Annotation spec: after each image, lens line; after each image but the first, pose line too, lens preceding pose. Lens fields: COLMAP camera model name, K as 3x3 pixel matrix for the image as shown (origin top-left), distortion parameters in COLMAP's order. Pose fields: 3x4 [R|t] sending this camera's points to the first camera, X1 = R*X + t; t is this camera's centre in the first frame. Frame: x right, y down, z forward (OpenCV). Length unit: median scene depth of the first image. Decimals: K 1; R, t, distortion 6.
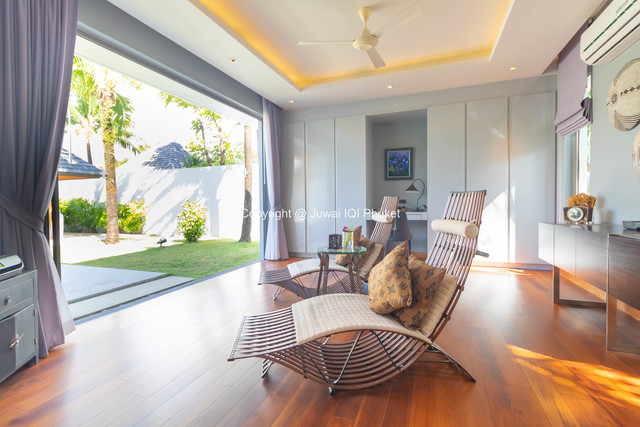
lens RADIAL K [[298.4, 0, 317.0], [0, 298.4, 211.7], [0, 0, 1]] dist [0.001483, 0.000728]
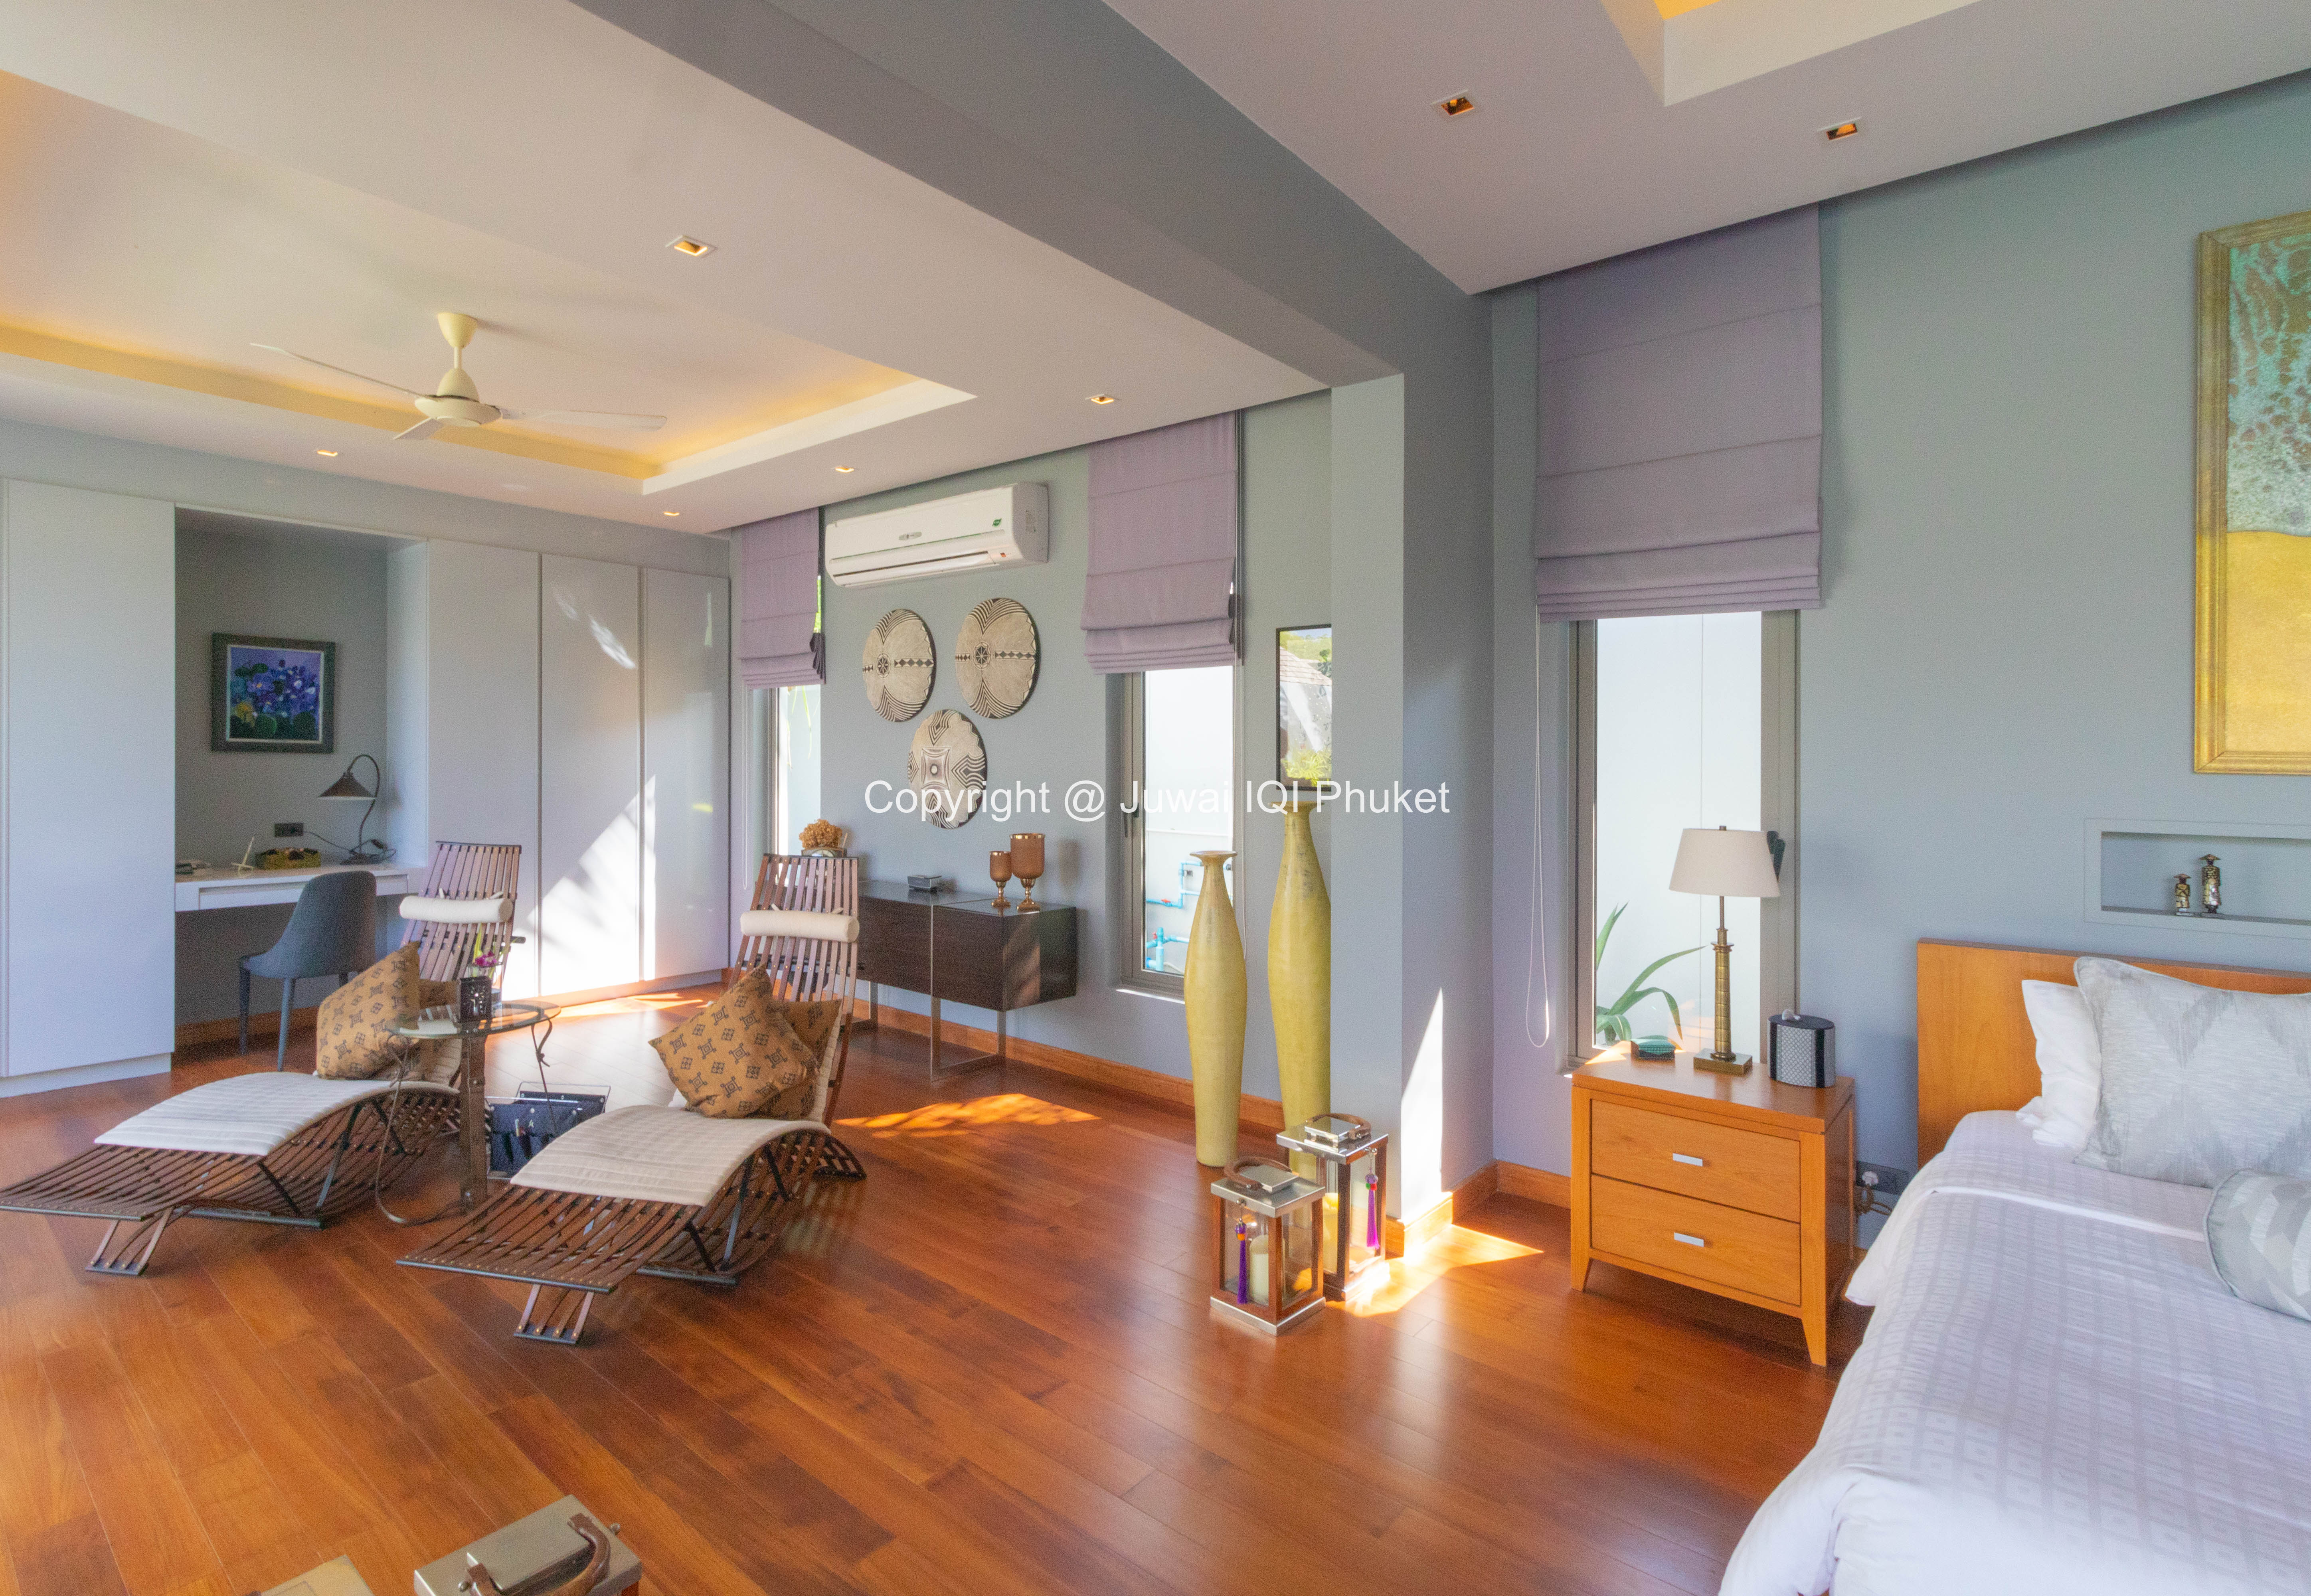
lens RADIAL K [[1118.5, 0, 1112.7], [0, 1118.5, 743.6], [0, 0, 1]] dist [0.002120, 0.000338]
pose [[0.338988, 0.025170, 0.940454, -0.672049], [0.014887, 0.999373, -0.032113, -0.106702], [-0.940673, 0.024886, 0.338401, -0.123055]]
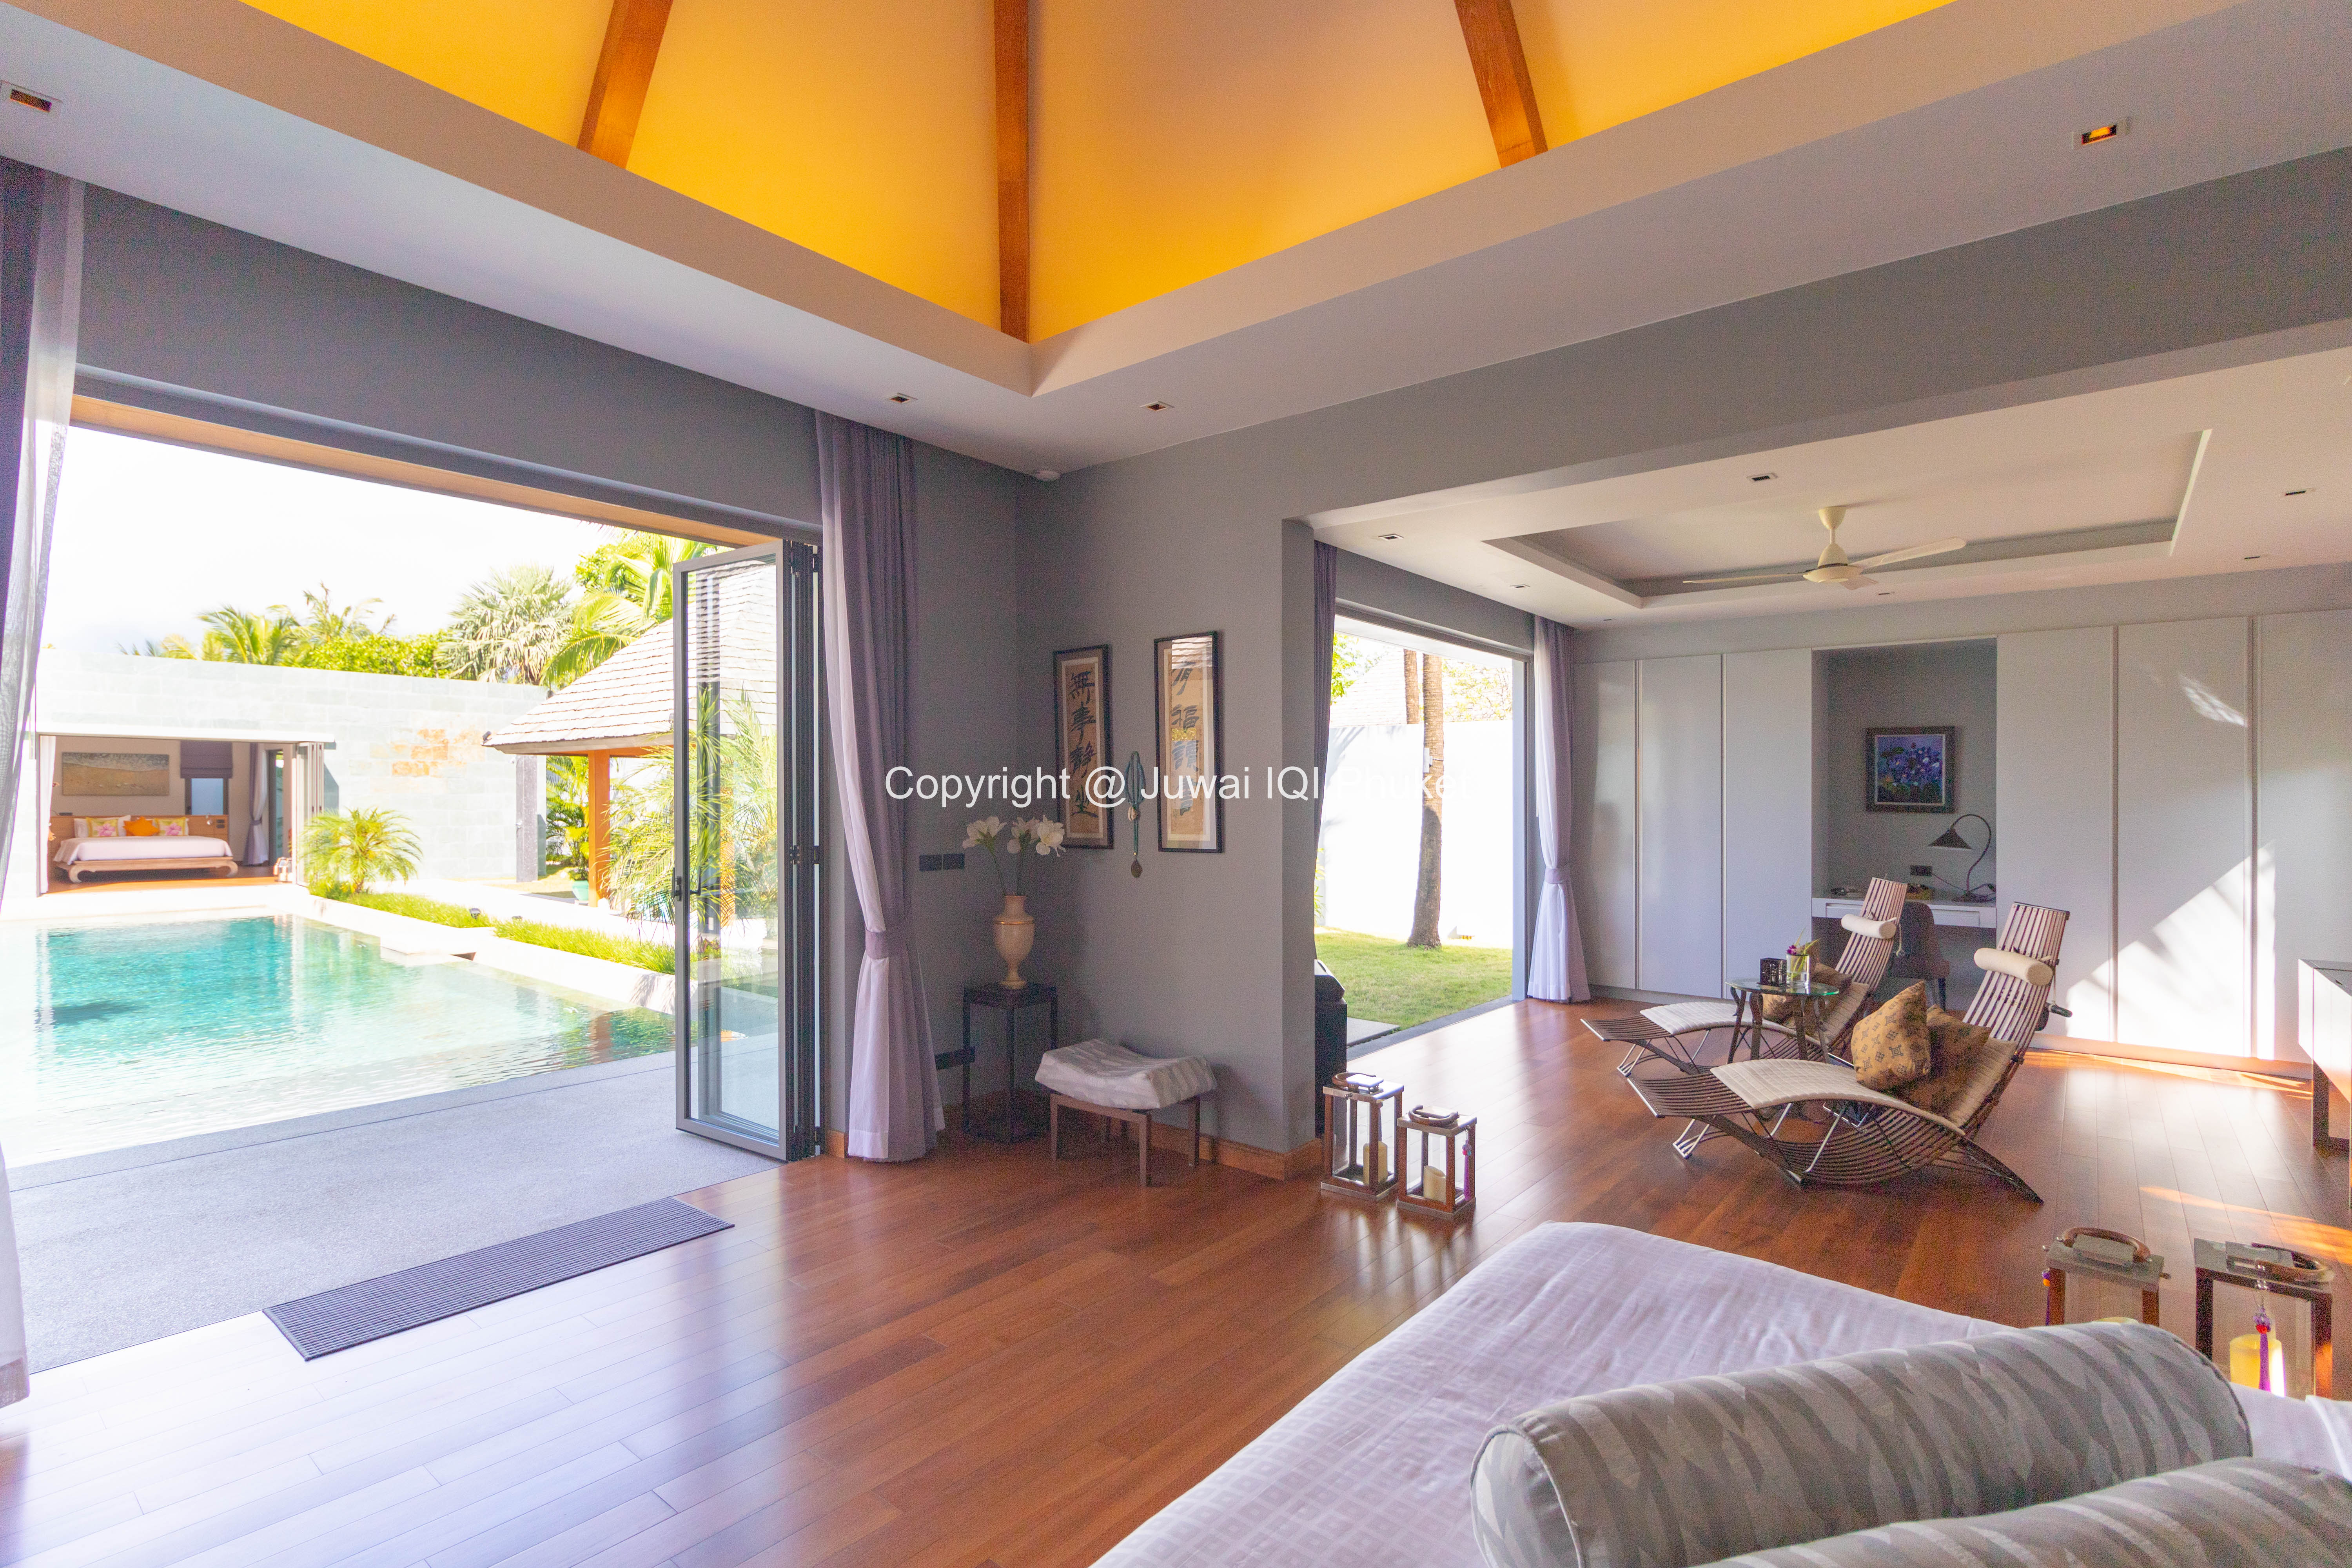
lens RADIAL K [[1096.7, 0, 1165.1], [0, 1096.7, 777.4], [0, 0, 1]] dist [0.001483, 0.000728]
pose [[0.946413, 0.018533, -0.322425, -0.250102], [-0.033369, 0.998620, -0.040549, -0.097110], [0.321229, 0.049136, 0.945726, -0.906738]]
